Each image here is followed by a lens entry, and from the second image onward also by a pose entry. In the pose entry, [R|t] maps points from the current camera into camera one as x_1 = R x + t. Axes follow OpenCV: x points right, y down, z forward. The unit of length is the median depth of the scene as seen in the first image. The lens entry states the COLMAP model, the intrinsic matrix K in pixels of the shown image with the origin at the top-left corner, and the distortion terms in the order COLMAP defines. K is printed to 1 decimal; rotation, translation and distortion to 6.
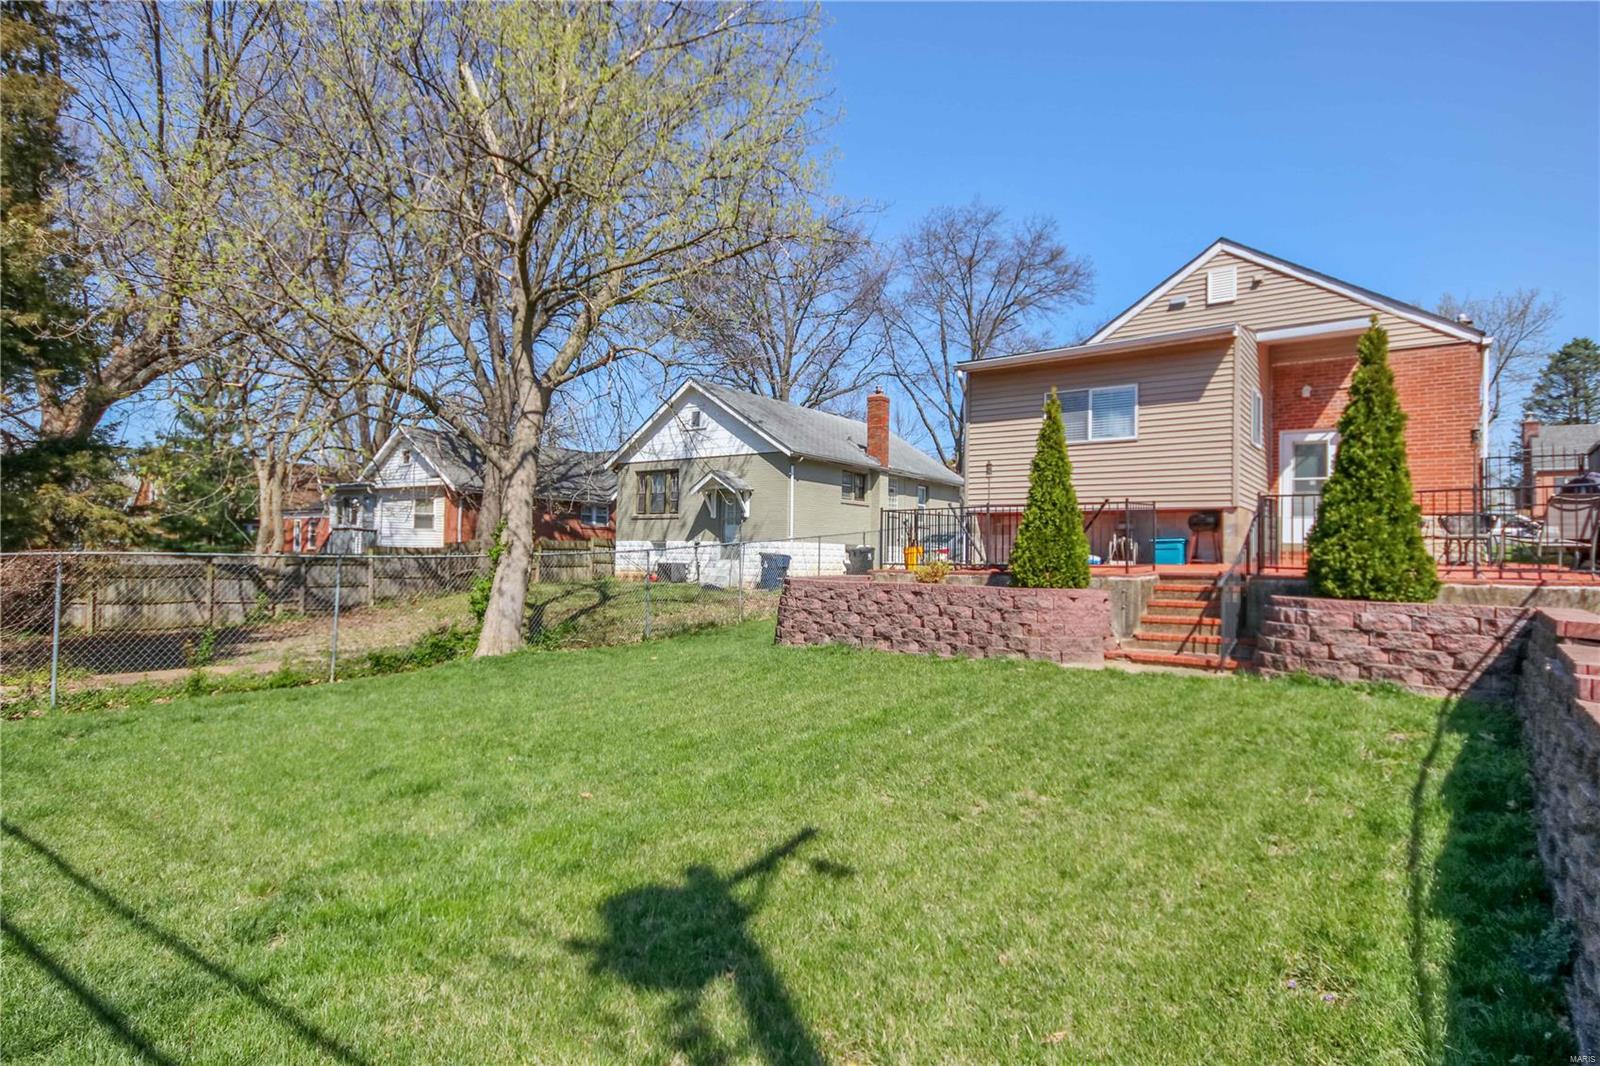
lens RADIAL K [[842.8, 0, 800.7], [0, 842.8, 514.1], [0, 0, 1]] dist [0.003818, -0.001110]
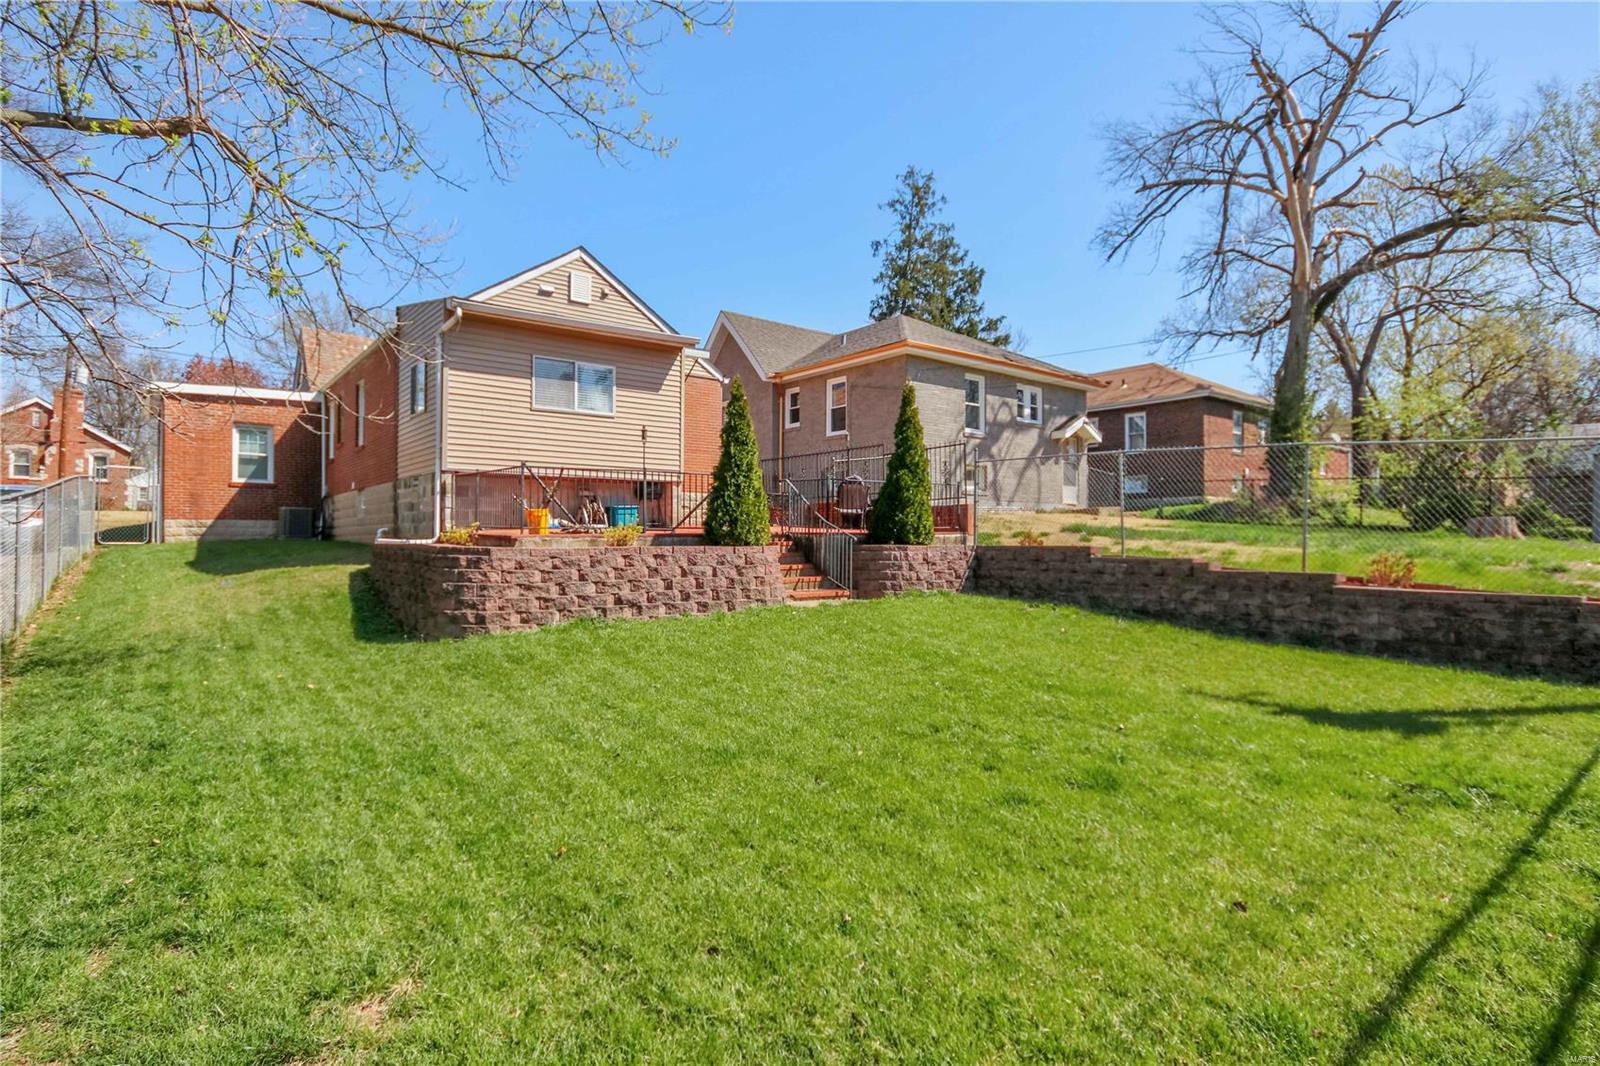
lens RADIAL K [[813.0, 0, 800.2], [0, 813.0, 515.4], [0, 0, 1]] dist [-0.001802, -0.000163]
pose [[0.264415, 0.010132, 0.964356, -0.744228], [-0.046534, 0.998914, 0.002264, 0.037520], [-0.963286, -0.045474, 0.264599, 0.603124]]
